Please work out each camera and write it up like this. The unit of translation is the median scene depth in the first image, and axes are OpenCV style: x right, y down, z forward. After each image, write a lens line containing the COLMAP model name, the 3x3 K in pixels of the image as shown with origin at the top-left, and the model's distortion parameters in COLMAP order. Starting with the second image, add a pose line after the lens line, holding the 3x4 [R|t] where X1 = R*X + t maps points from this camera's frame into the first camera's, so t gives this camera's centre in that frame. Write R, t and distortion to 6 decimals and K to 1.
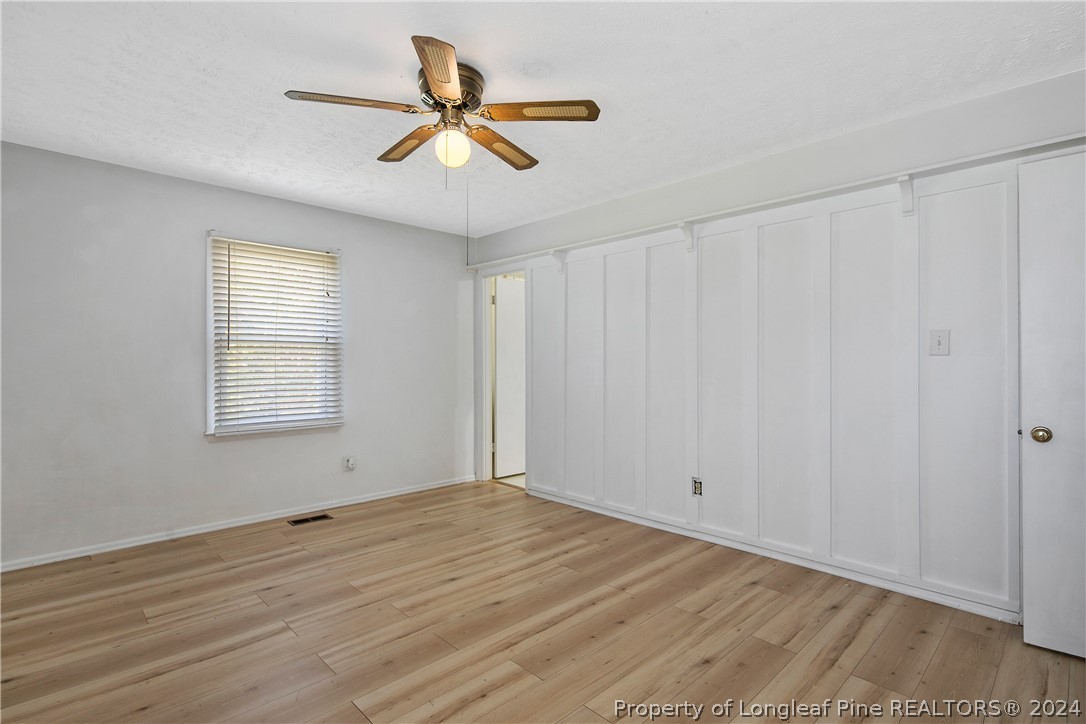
lens RADIAL K [[526.8, 0, 545.8], [0, 526.8, 363.2], [0, 0, 1]] dist [0.002696, -0.004621]
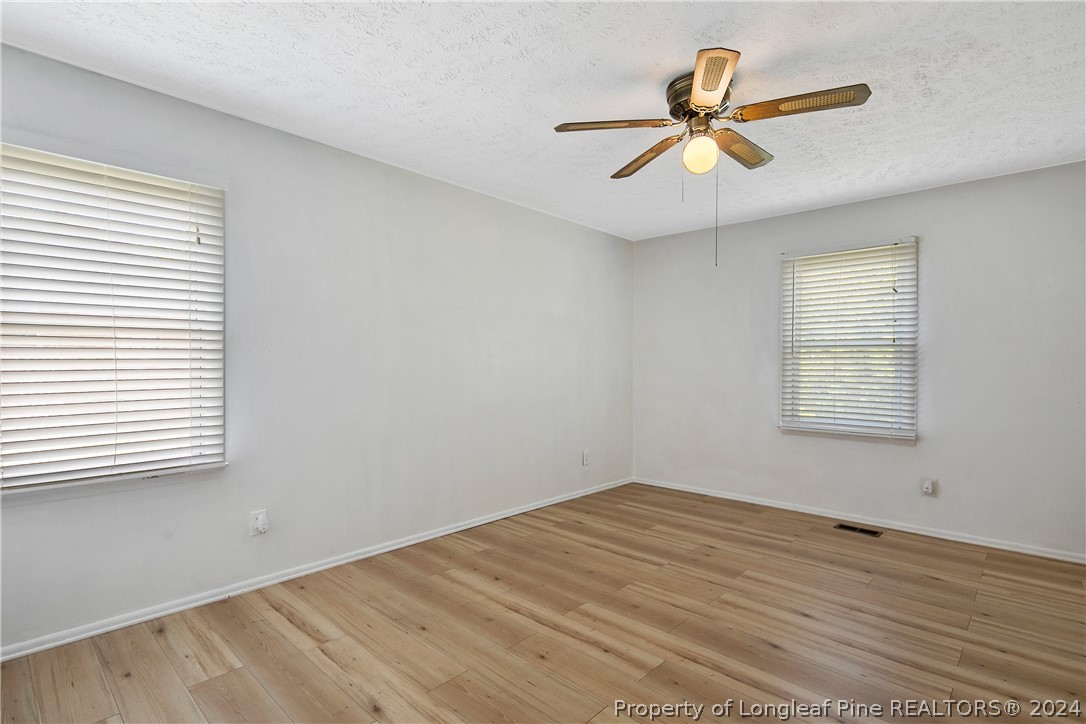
lens RADIAL K [[526.8, 0, 541.5], [0, 526.8, 377.2], [0, 0, 1]] dist [0.002696, -0.004621]
pose [[0.038105, 0.024332, -0.998977, 0.643435], [-0.008238, 0.999677, 0.024035, -0.000825], [0.999240, 0.007314, 0.038293, 0.506101]]
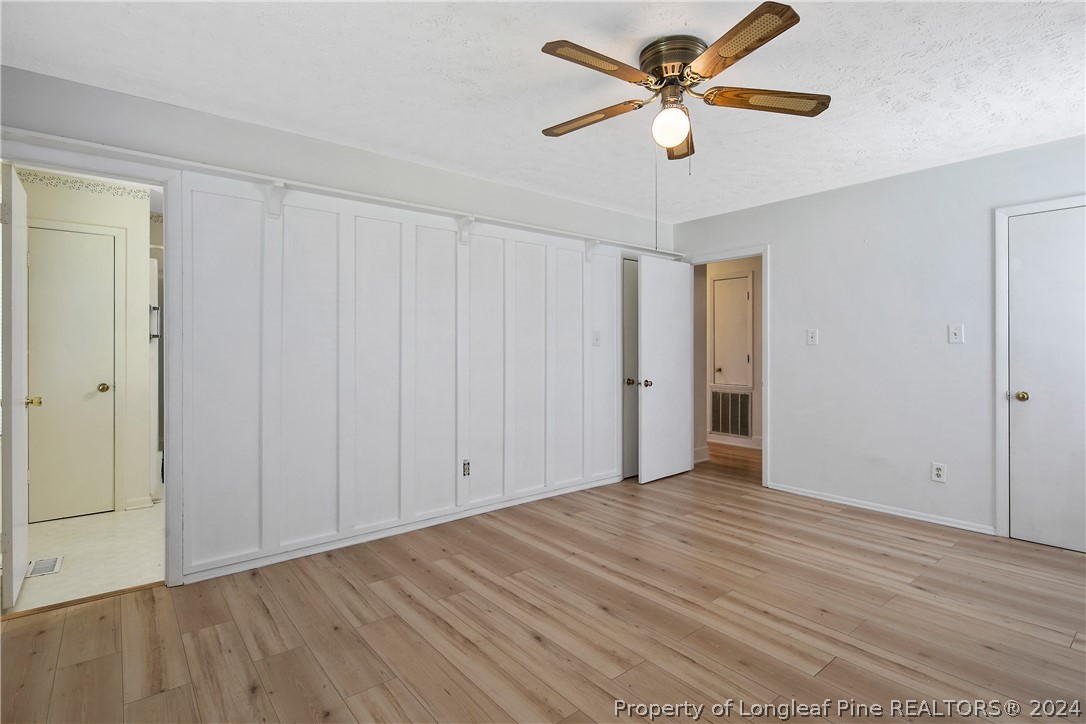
lens RADIAL K [[526.8, 0, 545.0], [0, 526.8, 347.6], [0, 0, 1]] dist [0.002696, -0.004621]
pose [[0.082228, 0.003832, 0.996606, -0.894398], [0.007999, 0.999958, -0.004505, -0.002192], [-0.996581, 0.008342, 0.082194, 0.889639]]
